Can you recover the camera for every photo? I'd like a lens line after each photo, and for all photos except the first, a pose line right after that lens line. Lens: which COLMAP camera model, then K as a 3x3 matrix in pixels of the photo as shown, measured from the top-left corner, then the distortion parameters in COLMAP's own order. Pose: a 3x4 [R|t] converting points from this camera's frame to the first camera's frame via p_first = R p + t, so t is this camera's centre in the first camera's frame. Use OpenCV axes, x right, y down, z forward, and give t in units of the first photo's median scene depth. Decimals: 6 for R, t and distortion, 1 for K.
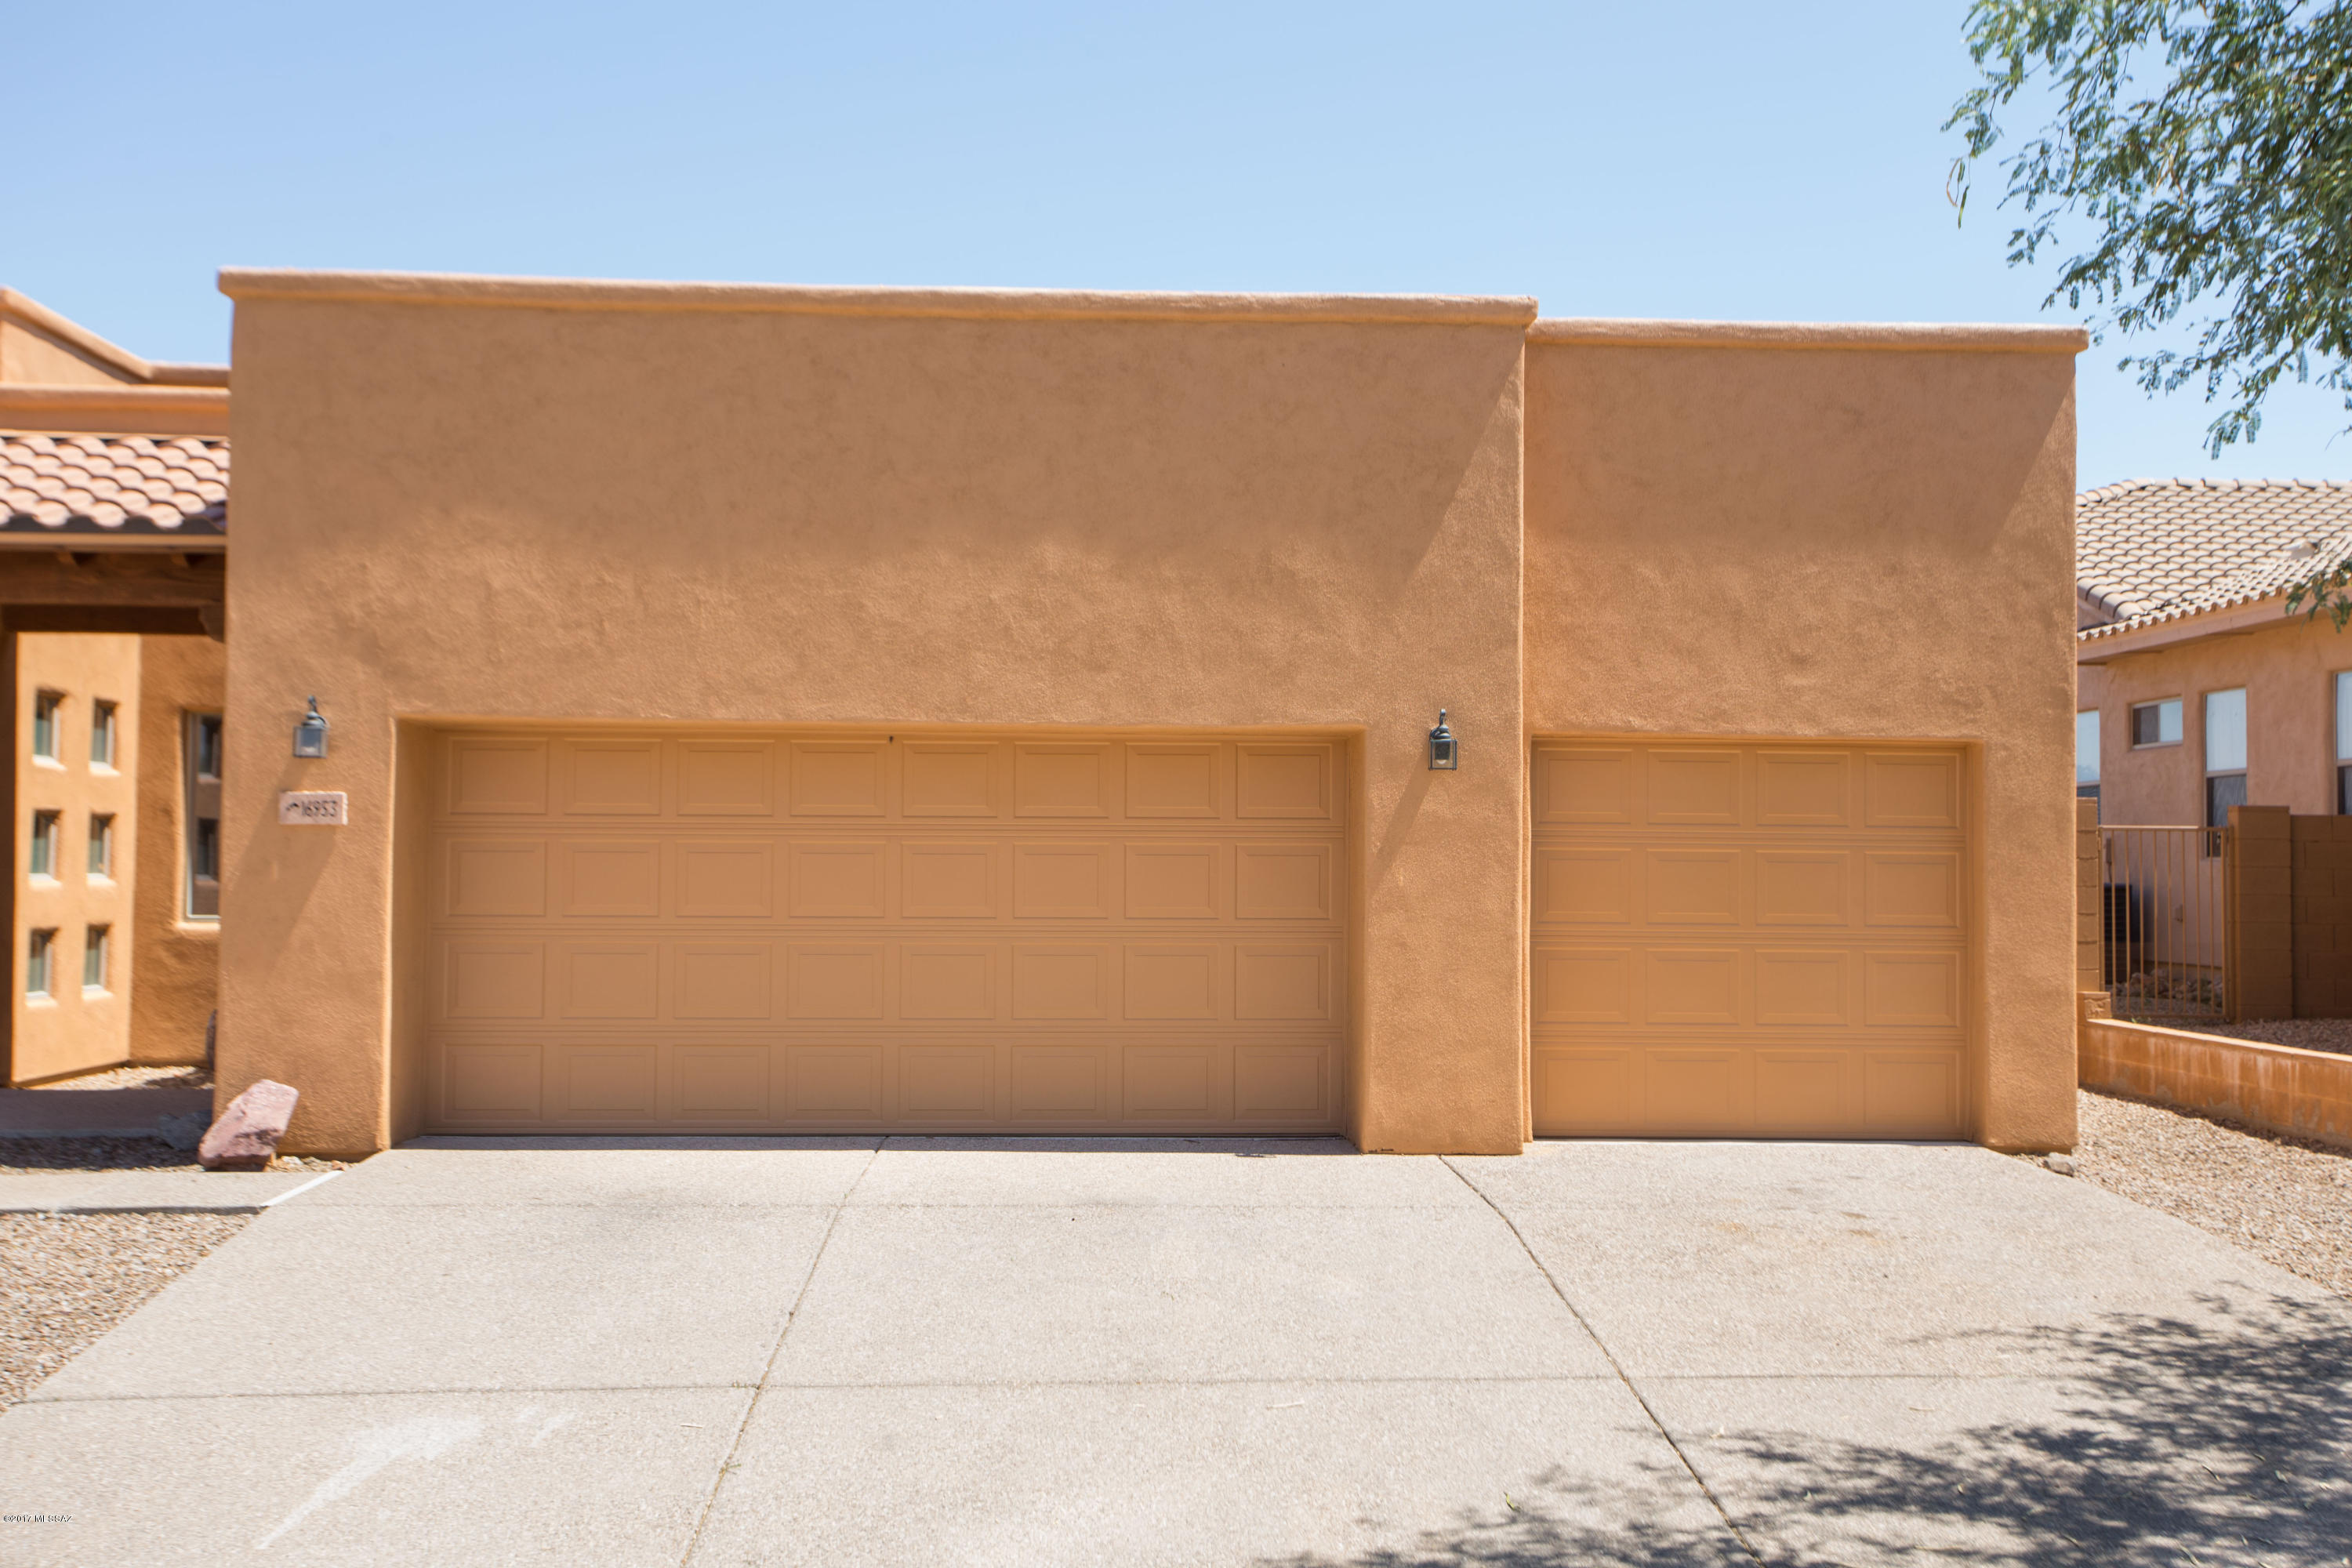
lens RADIAL K [[2535.9, 0, 1185.4], [0, 2535.9, 765.7], [0, 0, 1]] dist [0.028929, 0.000000]
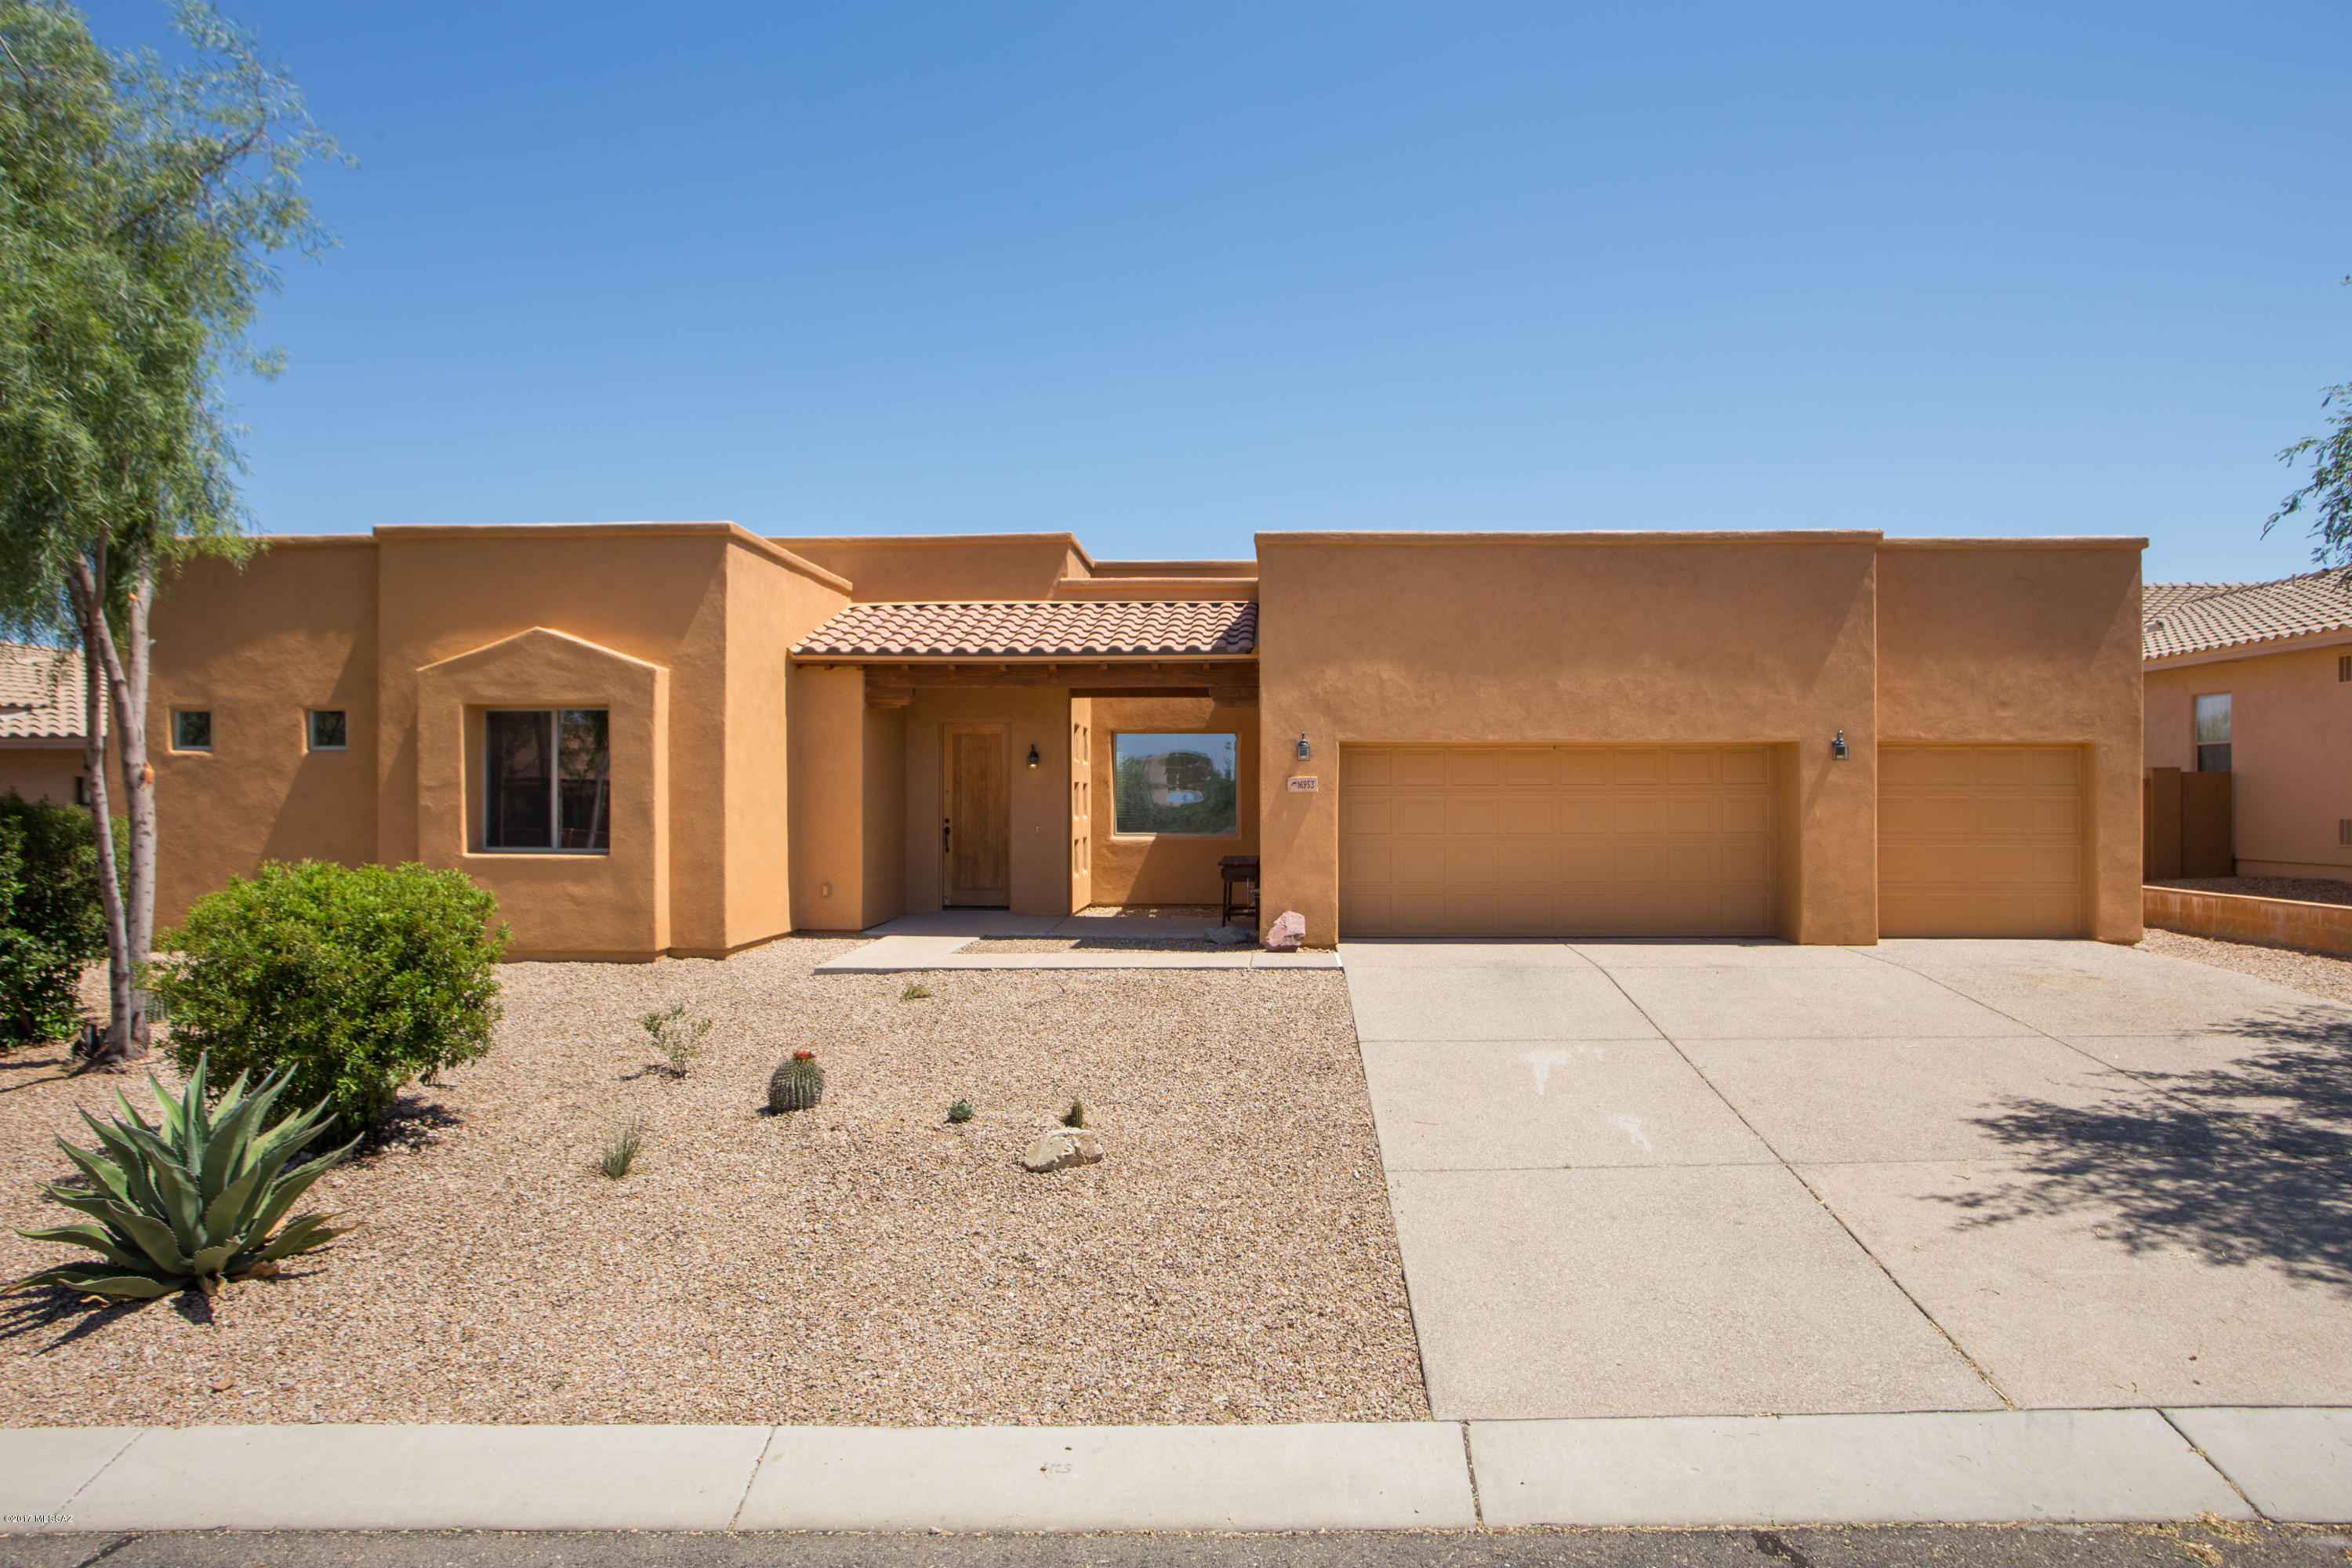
lens RADIAL K [[1473.9, 0, 1193.9], [0, 1473.9, 796.6], [0, 0, 1]] dist [-0.046008, 0.013198]
pose [[0.995325, -0.008853, -0.096181, -0.306558], [0.012697, 0.999142, 0.039427, -0.022305], [0.095749, -0.040464, 0.994583, -0.234005]]
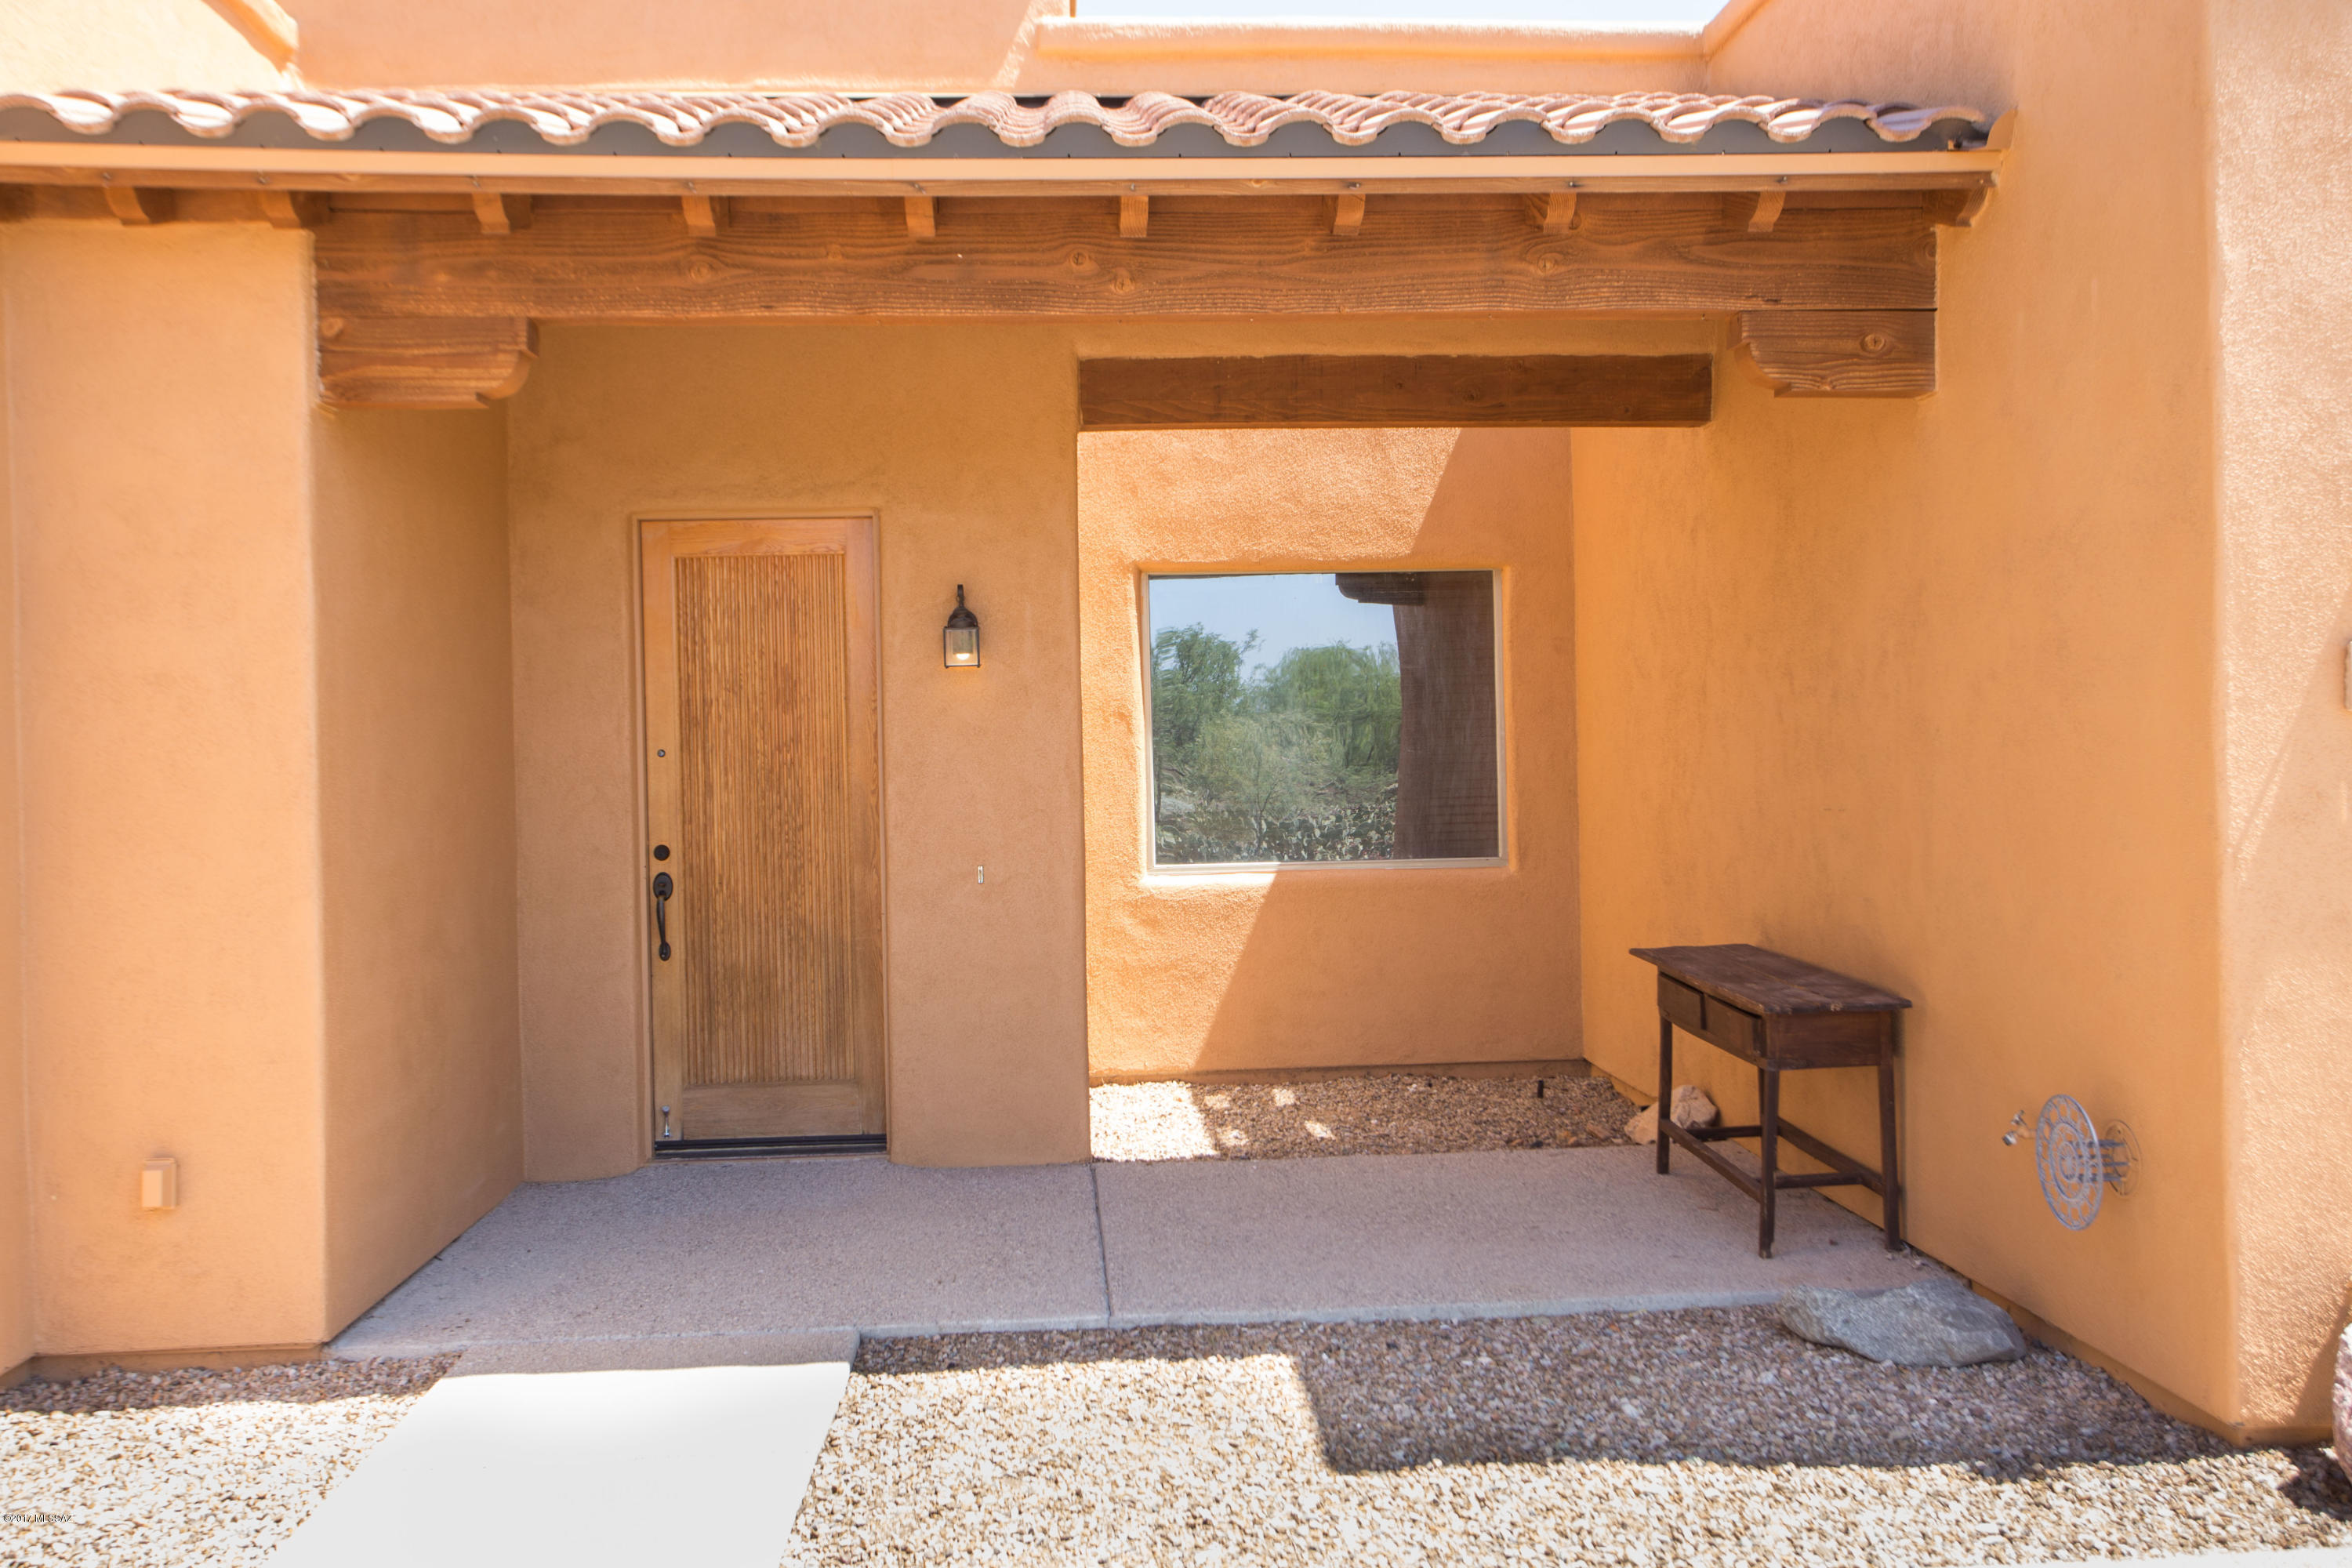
lens RADIAL K [[2107.8, 0, 1181.3], [0, 2107.8, 774.1], [0, 0, 1]] dist [0.057210, 0.010231]
pose [[0.999458, -0.030494, 0.012397, -0.554183], [0.029870, 0.998413, 0.047751, 0.009506], [-0.013833, -0.047355, 0.998782, 0.602954]]
